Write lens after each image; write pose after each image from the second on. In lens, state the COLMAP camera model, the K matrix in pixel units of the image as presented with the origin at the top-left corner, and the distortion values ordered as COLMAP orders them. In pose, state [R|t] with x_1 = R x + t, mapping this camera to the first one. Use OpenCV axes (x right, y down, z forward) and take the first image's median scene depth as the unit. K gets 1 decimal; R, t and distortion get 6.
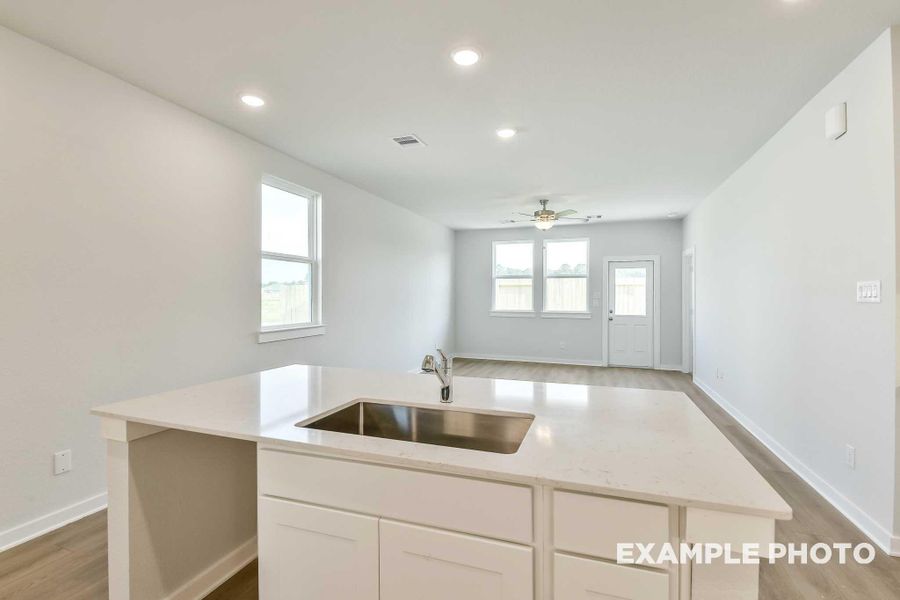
lens RADIAL K [[407.7, 0, 454.6], [0, 407.7, 296.6], [0, 0, 1]] dist [-0.001705, 0.000571]
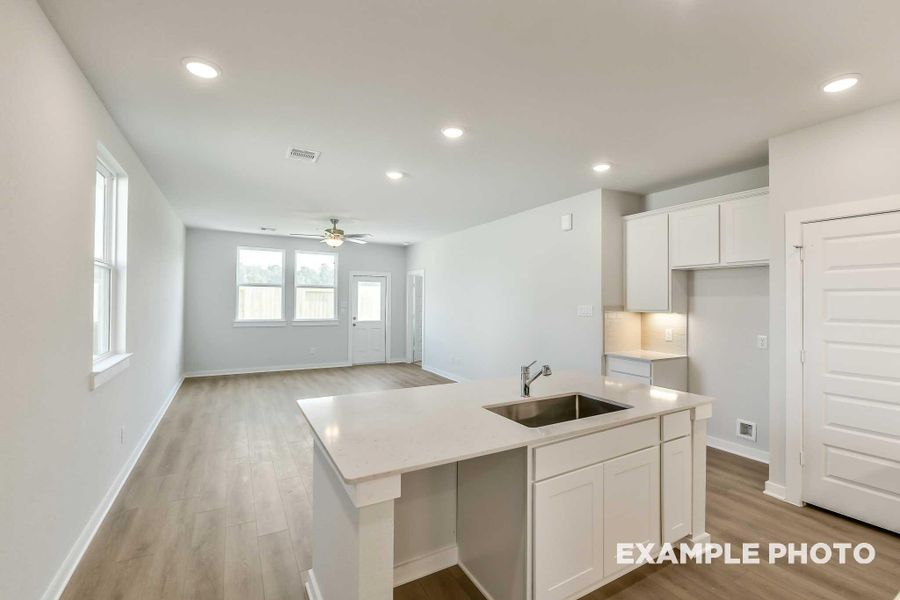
lens RADIAL K [[387.7, 0, 449.6], [0, 387.7, 298.9], [0, 0, 1]] dist [-0.002612, -0.007049]
pose [[0.661803, 0.005472, 0.749658, -0.291204], [-0.006207, 0.999979, -0.001820, -0.020115], [-0.749652, -0.003449, 0.661823, 0.068091]]
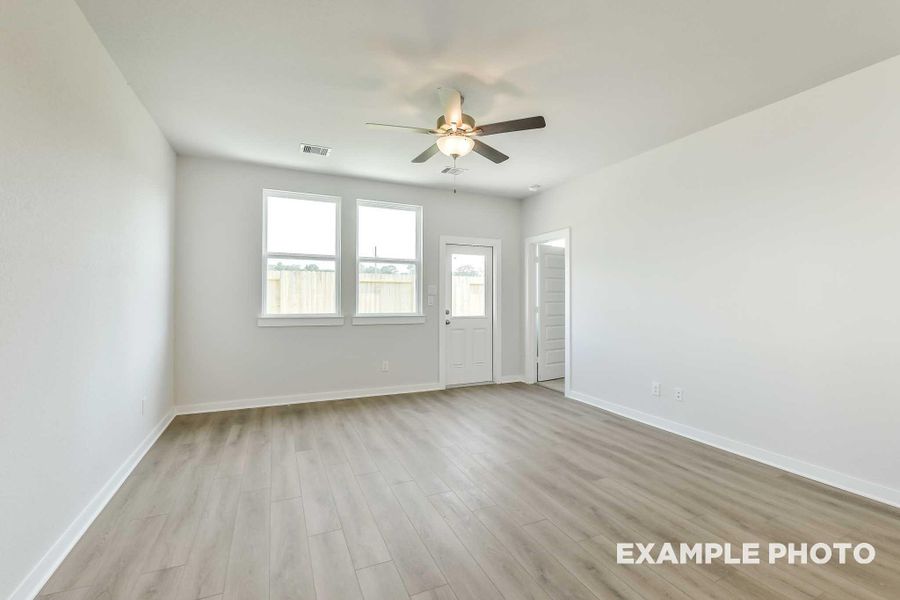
lens RADIAL K [[387.7, 0, 448.9], [0, 387.7, 298.8], [0, 0, 1]] dist [-0.002612, -0.007049]
pose [[0.722336, -0.001125, 0.691542, -0.100276], [-0.000728, 0.999997, 0.002388, 0.011830], [-0.691542, -0.002228, 0.722333, 0.543012]]
